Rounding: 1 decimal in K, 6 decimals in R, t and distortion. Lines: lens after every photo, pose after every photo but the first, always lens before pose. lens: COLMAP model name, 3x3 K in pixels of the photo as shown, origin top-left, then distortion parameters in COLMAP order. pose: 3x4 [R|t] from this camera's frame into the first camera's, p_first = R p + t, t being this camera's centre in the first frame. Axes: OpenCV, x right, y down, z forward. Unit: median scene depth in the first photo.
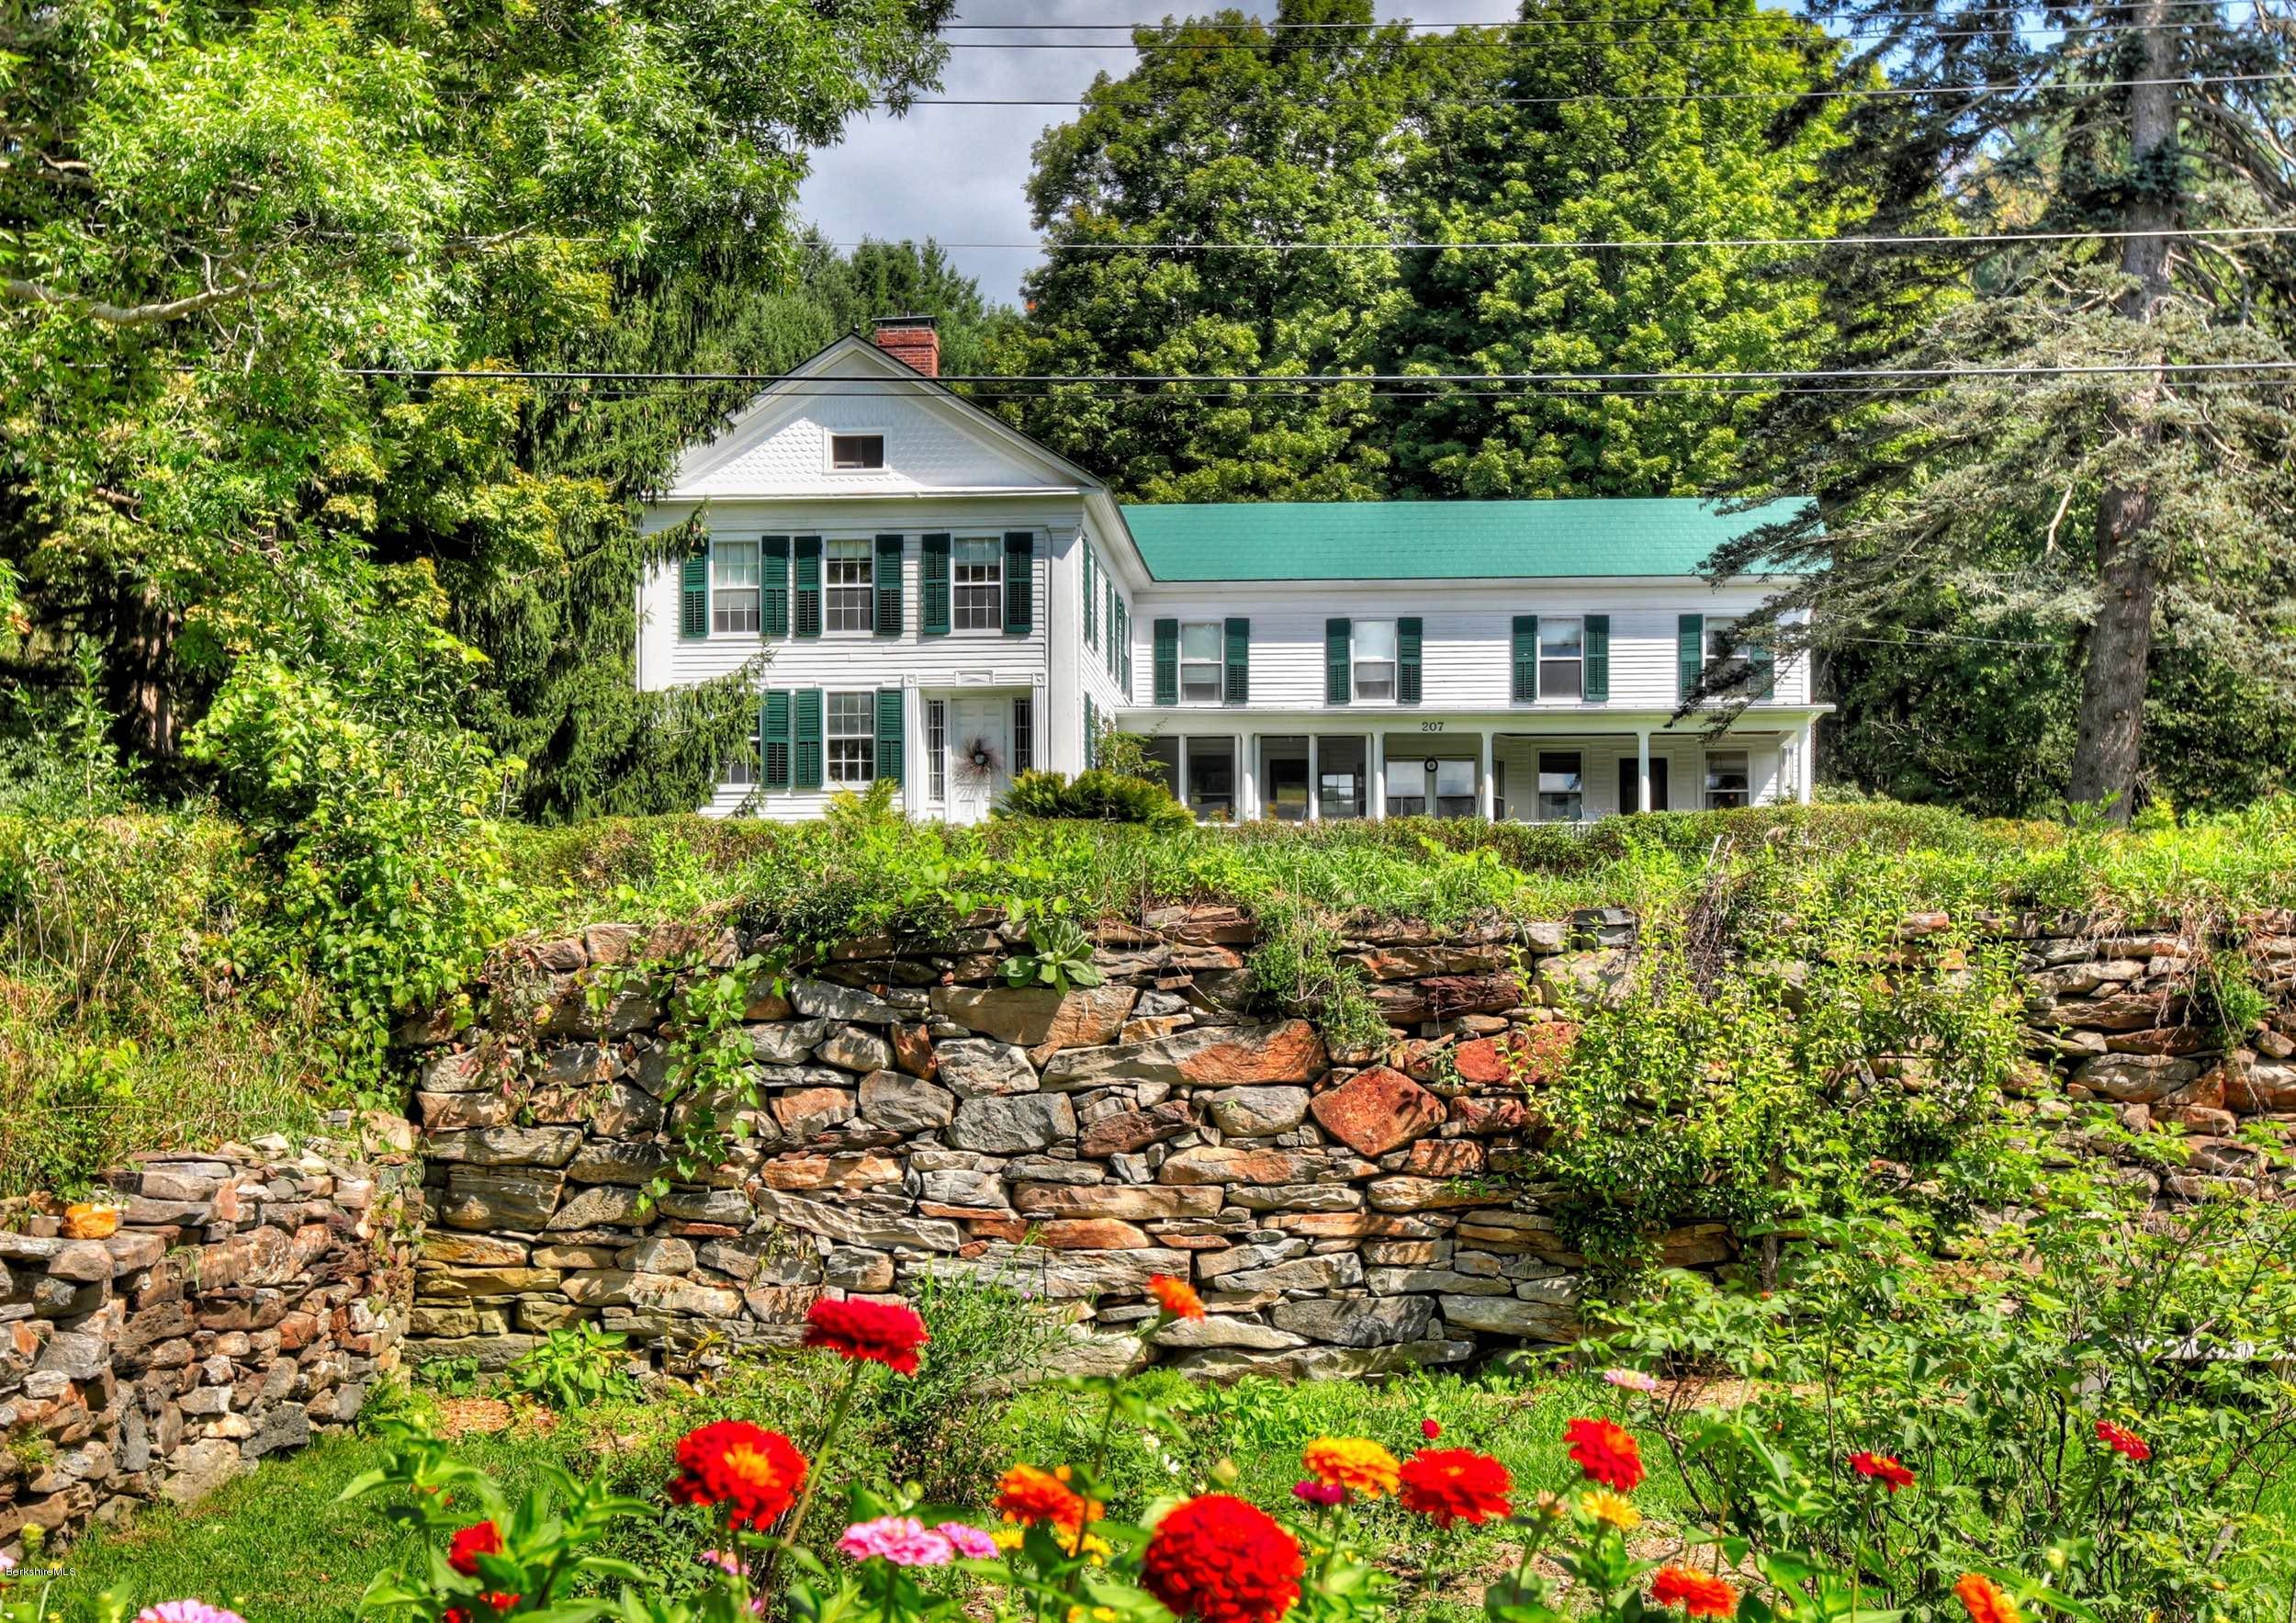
lens RADIAL K [[3131.3, 0, 1095.9], [0, 3131.3, 1067.2], [0, 0, 1]] dist [0.018833, 0.000000]
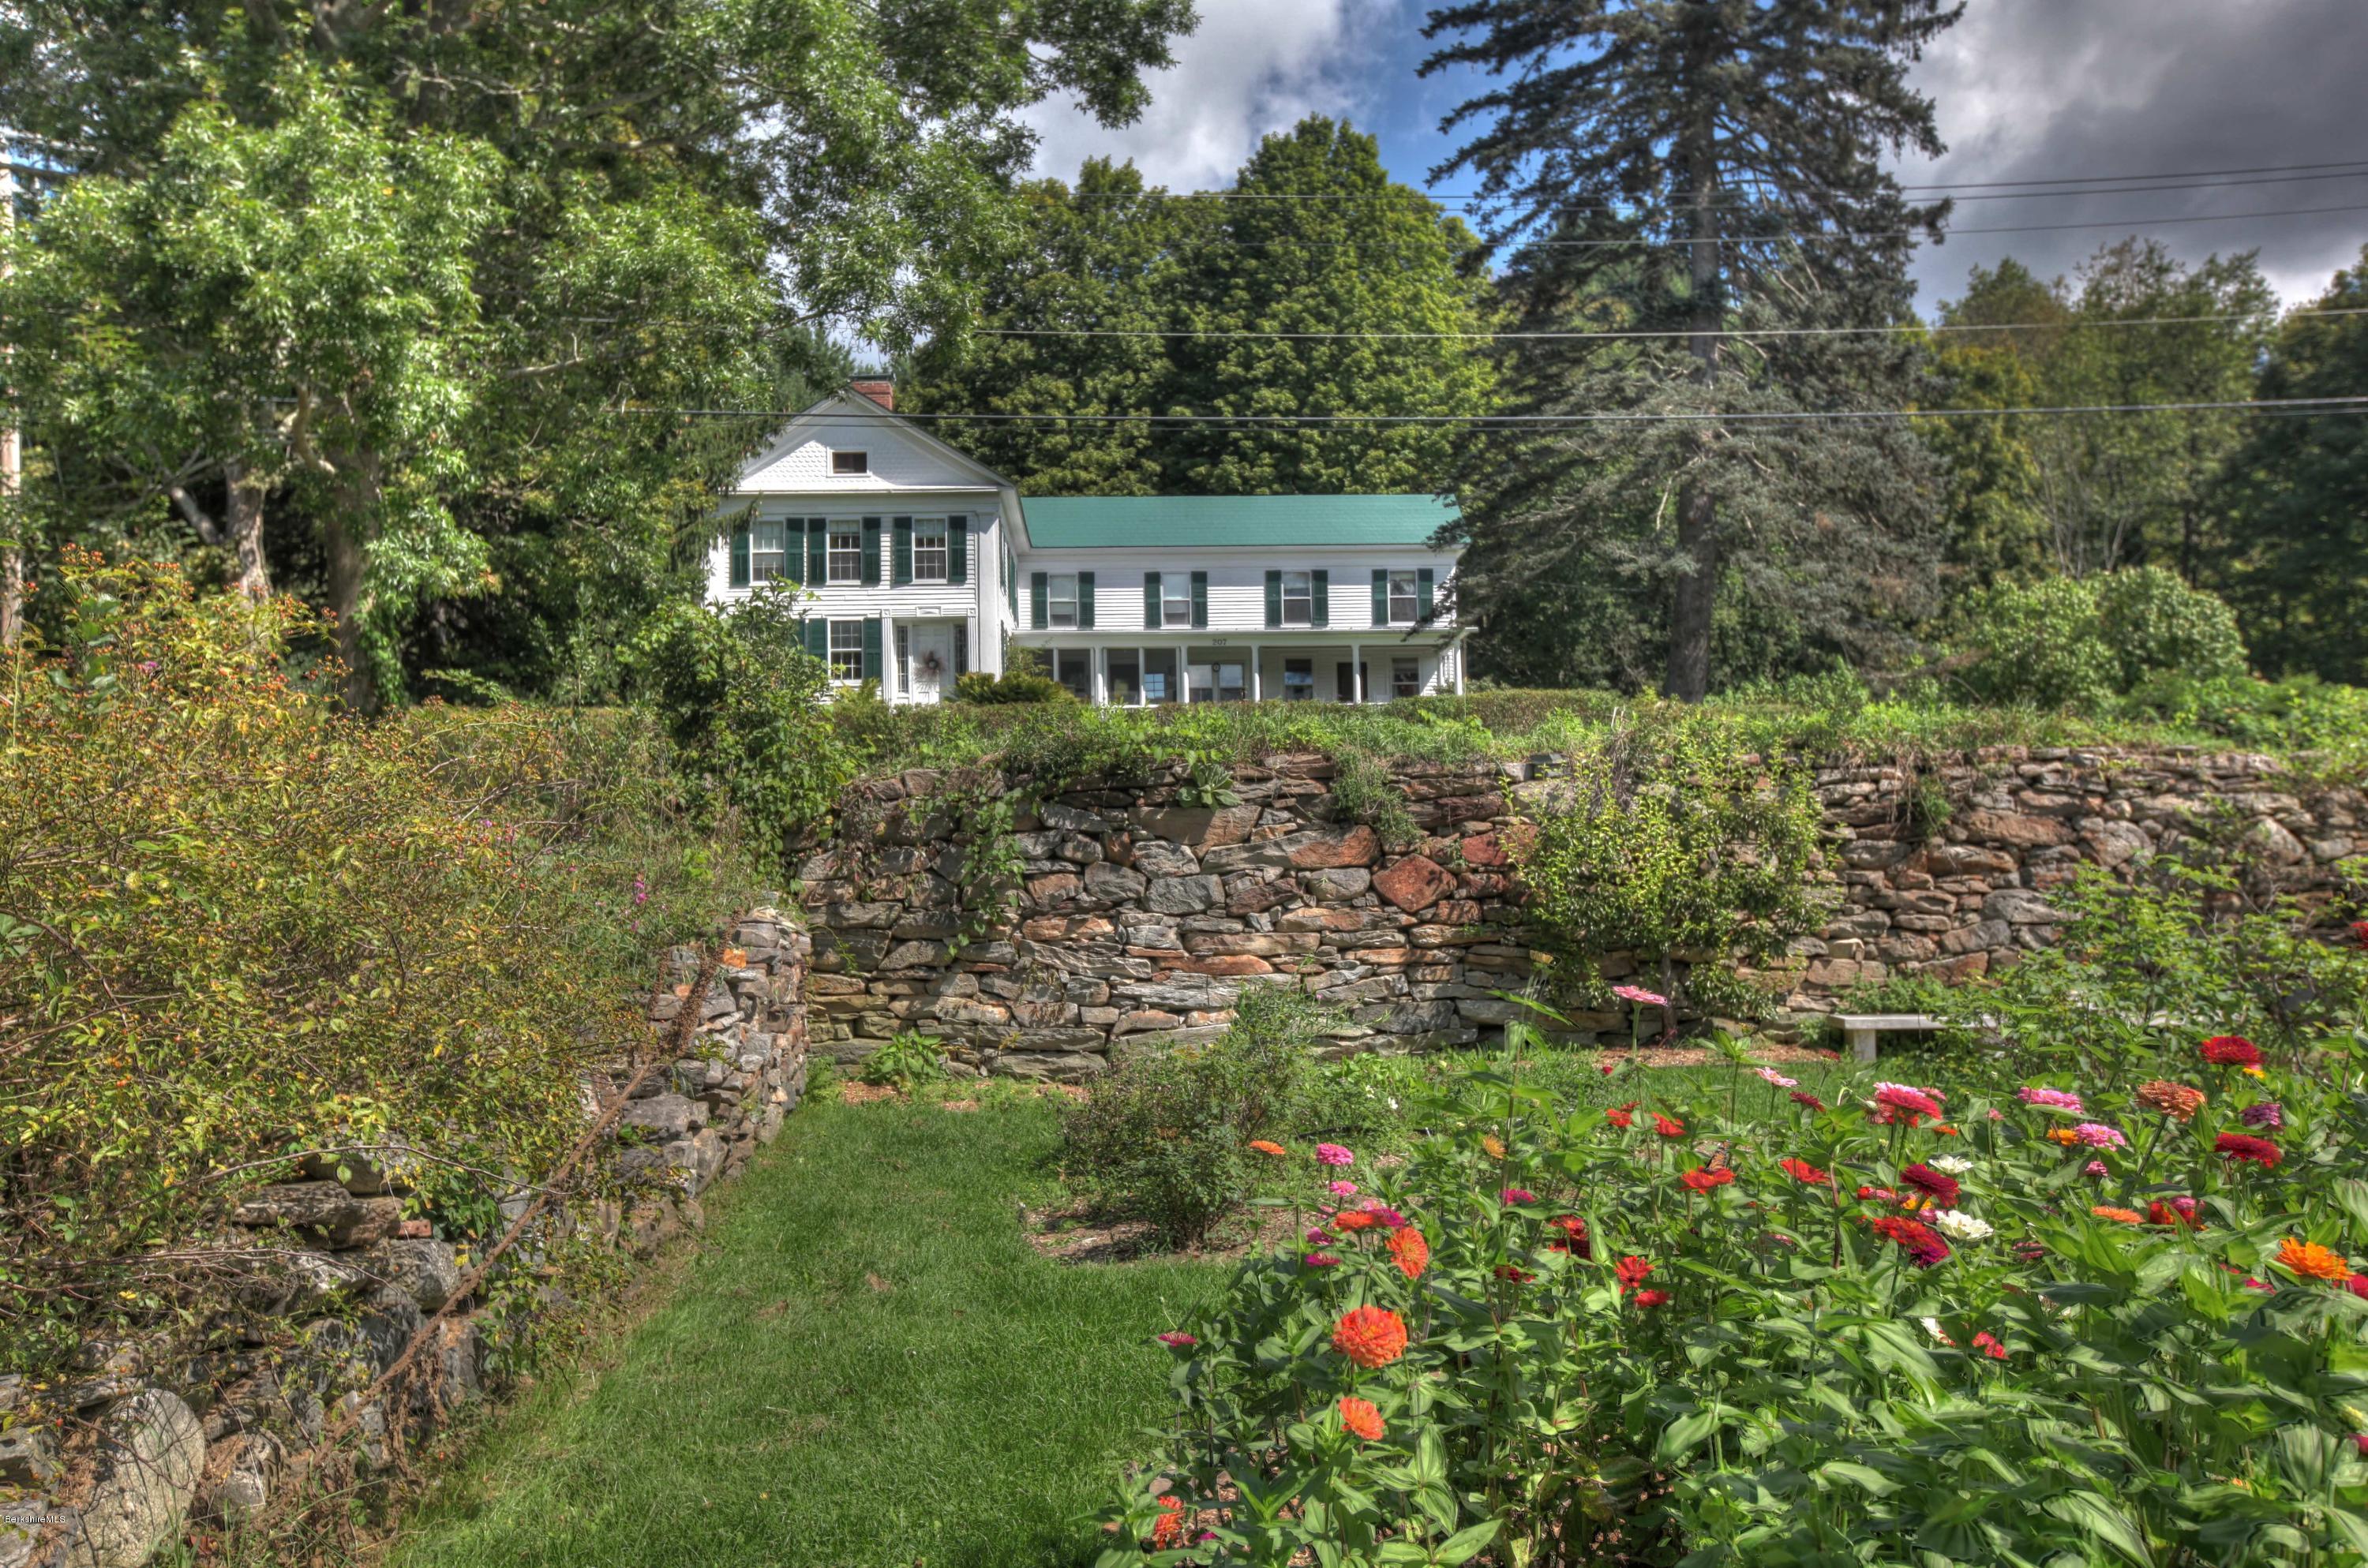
lens RADIAL K [[2104.0, 0, 1122.0], [0, 2104.0, 751.9], [0, 0, 1]] dist [-0.004418, 0.057713]
pose [[0.994357, -0.009175, 0.105687, -0.164800], [0.015181, 0.998306, -0.056165, 0.005254], [-0.104993, 0.057452, 0.992812, -0.036704]]
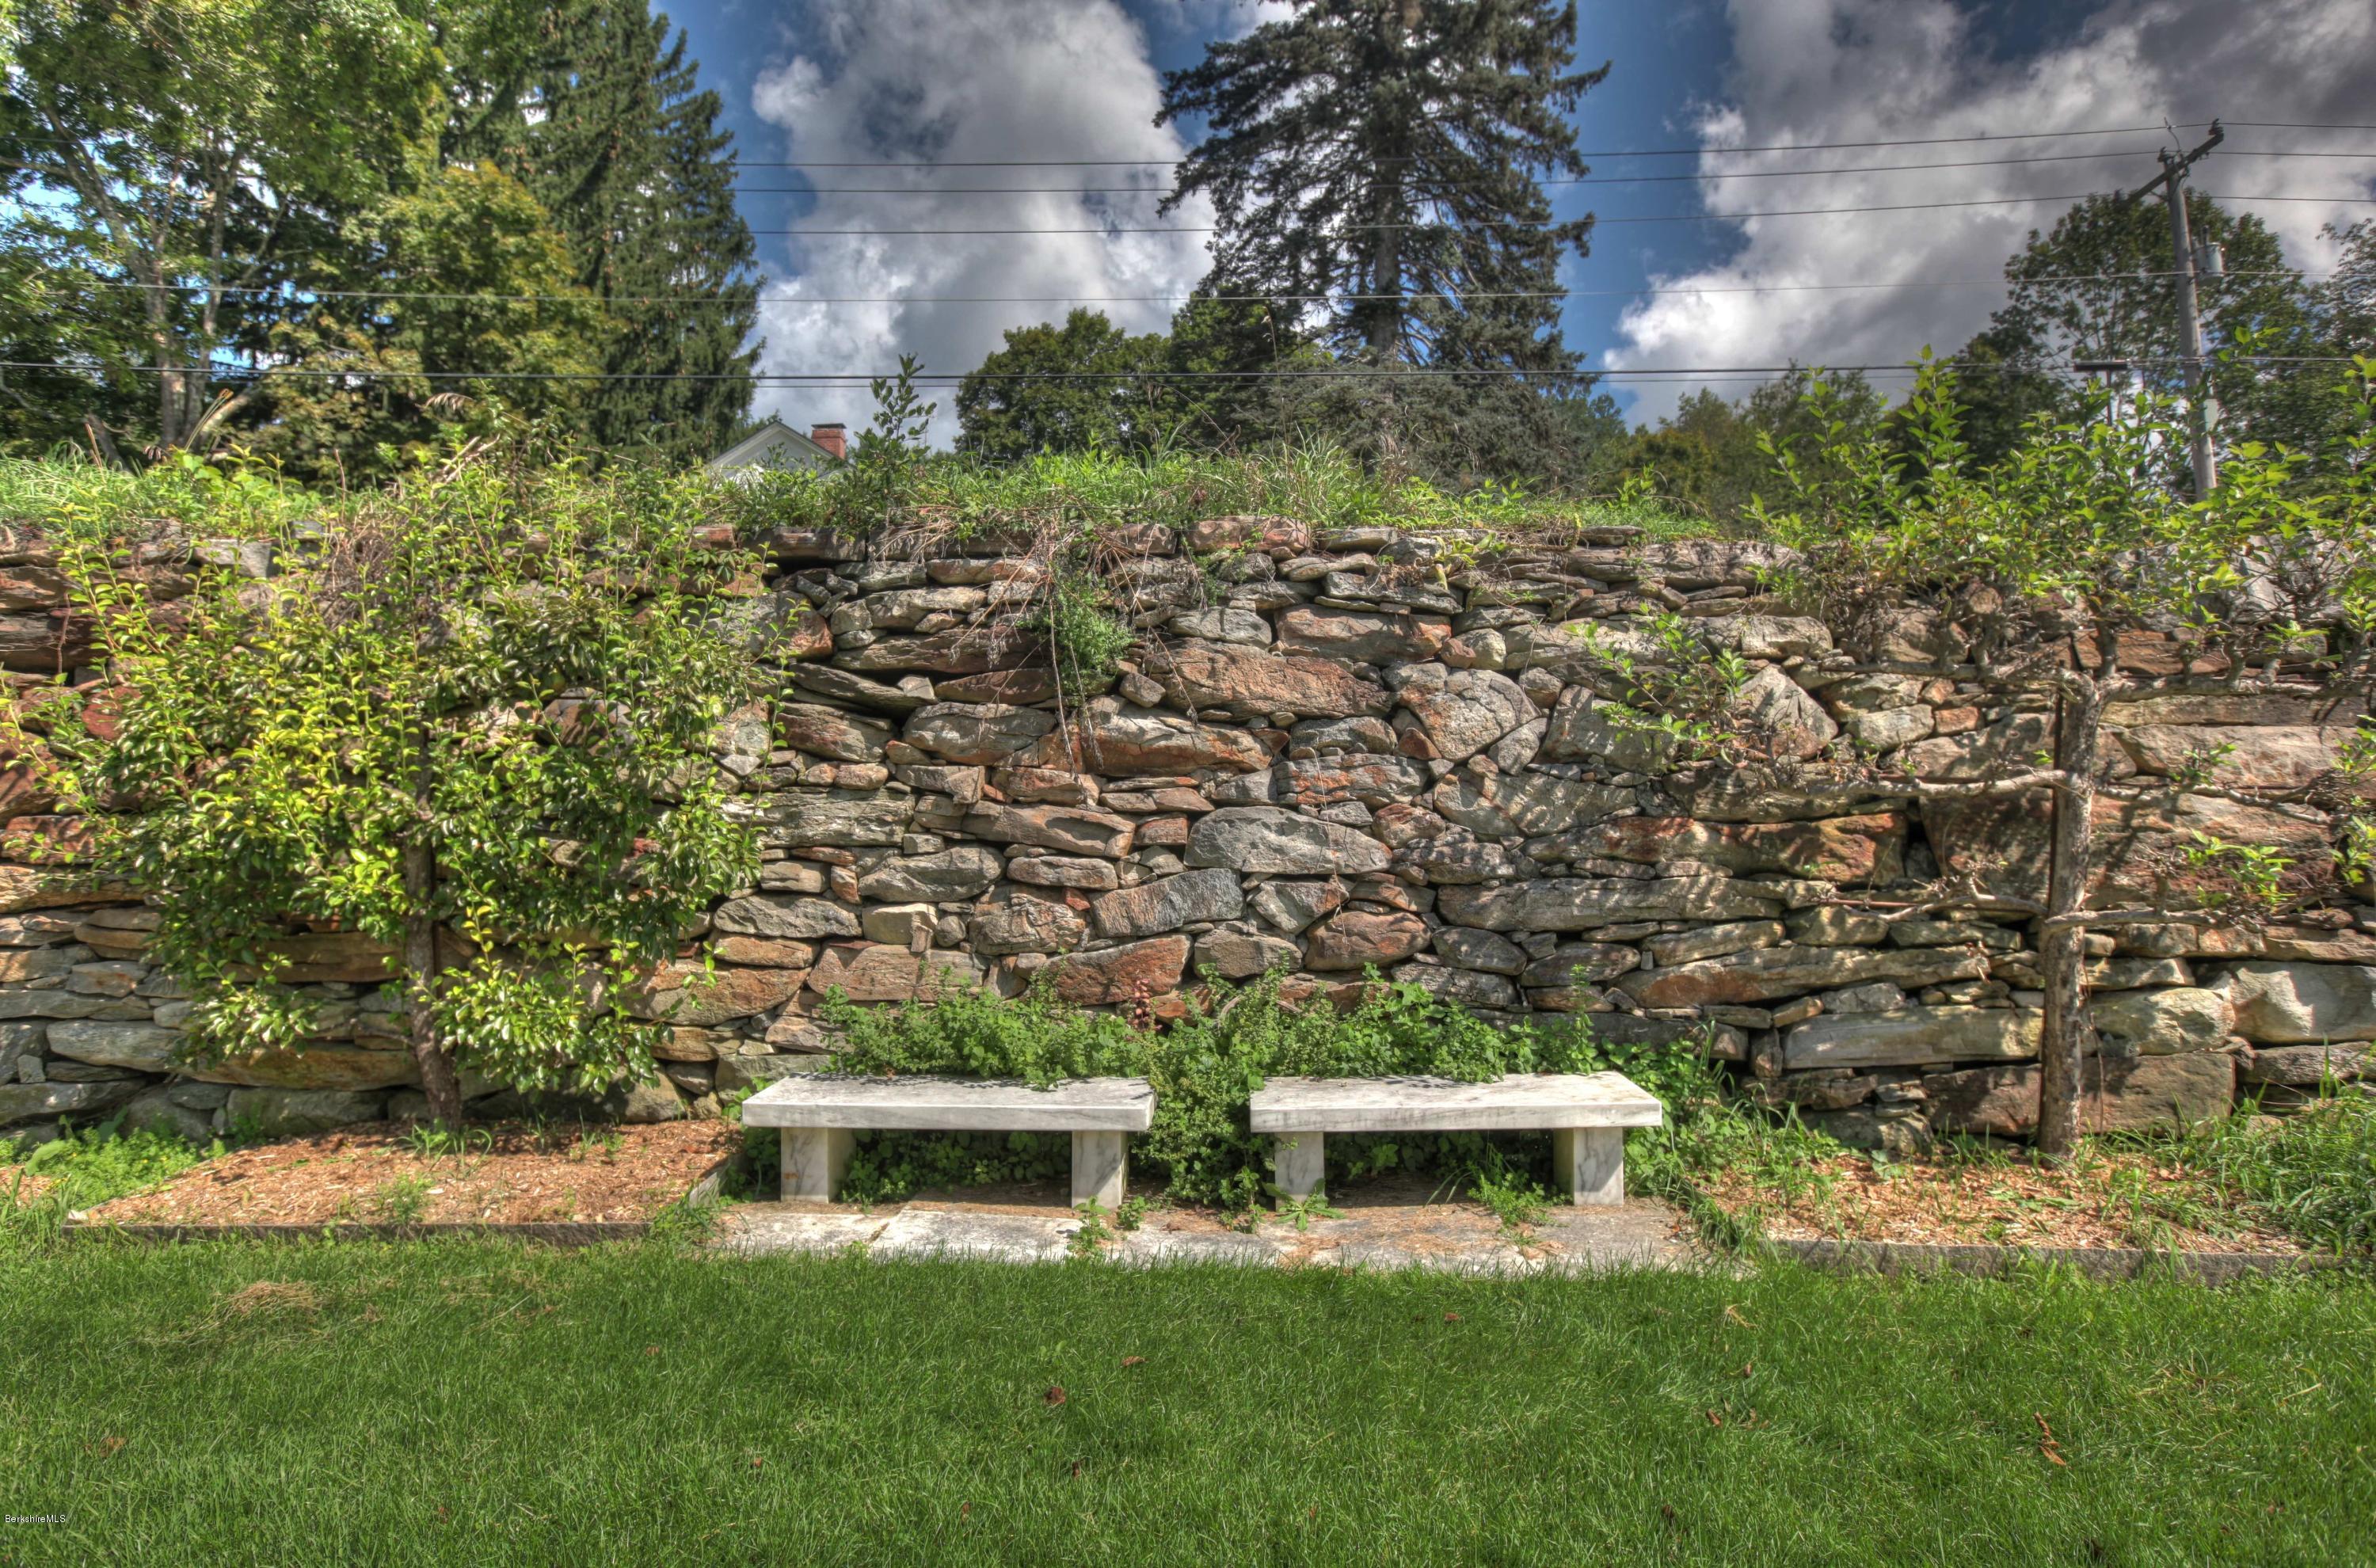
lens RADIAL K [[1240.4, 0, 1197.2], [0, 1240.4, 765.8], [0, 0, 1]] dist [-0.045717, 0.002231]
pose [[0.995422, -0.003014, 0.095528, 0.353304], [0.005787, 0.999569, -0.028764, 0.020520], [-0.095400, 0.029185, 0.995011, 0.675189]]
